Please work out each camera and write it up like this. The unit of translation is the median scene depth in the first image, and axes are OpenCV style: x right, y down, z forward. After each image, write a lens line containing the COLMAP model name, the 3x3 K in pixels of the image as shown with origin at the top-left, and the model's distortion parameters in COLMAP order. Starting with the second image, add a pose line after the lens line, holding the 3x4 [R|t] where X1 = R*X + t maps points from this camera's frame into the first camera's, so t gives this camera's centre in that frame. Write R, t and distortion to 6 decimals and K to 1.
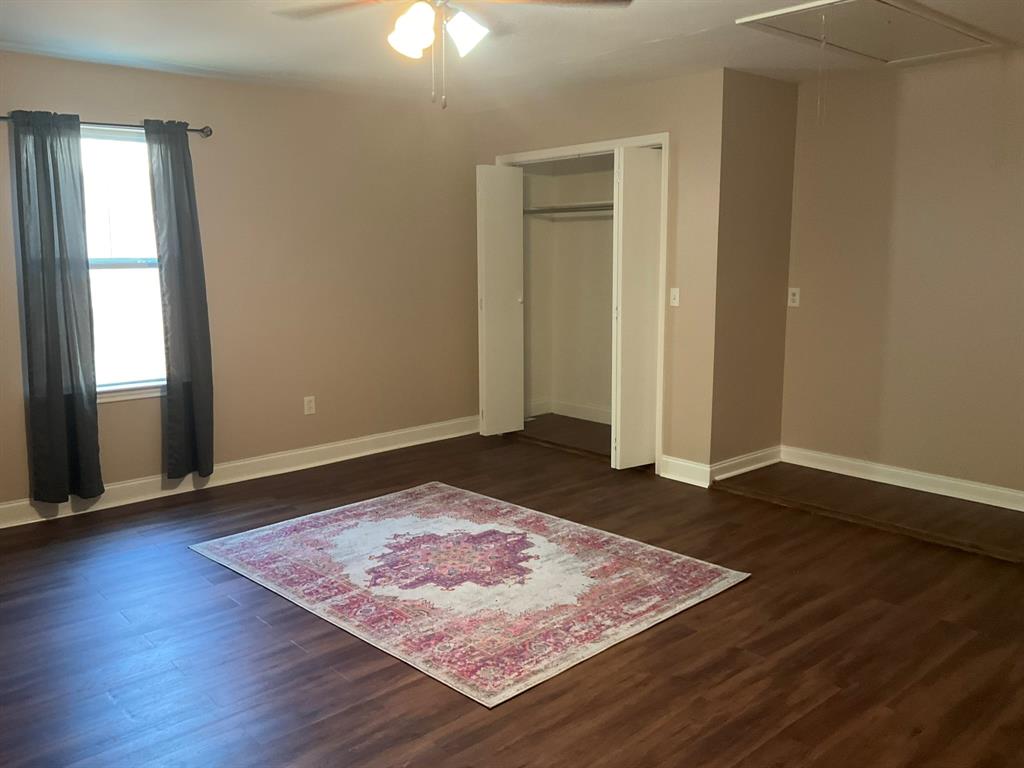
lens RADIAL K [[846.5, 0, 512.1], [0, 846.5, 378.6], [0, 0, 1]] dist [0.092817, -0.168646]
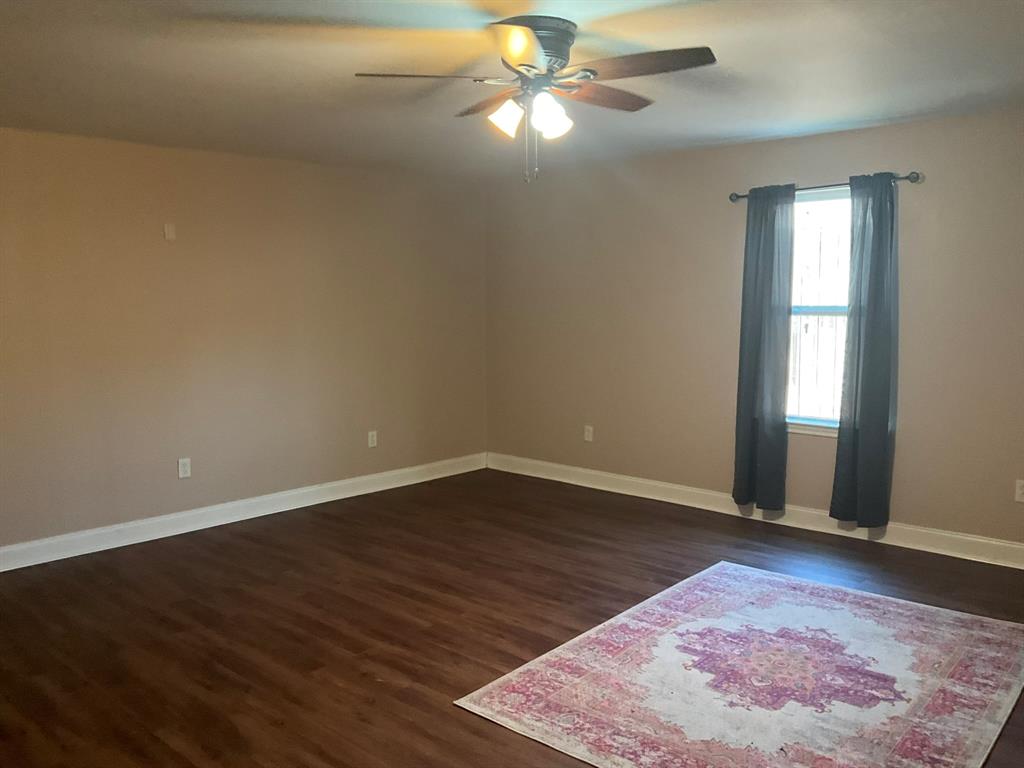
lens RADIAL K [[846.5, 0, 512.1], [0, 846.5, 378.6], [0, 0, 1]] dist [0.092817, -0.168646]
pose [[0.084951, 0.102657, -0.991083, 0.642932], [-0.149081, 0.984791, 0.089227, -0.093250], [0.985169, 0.140171, 0.098963, 0.543735]]
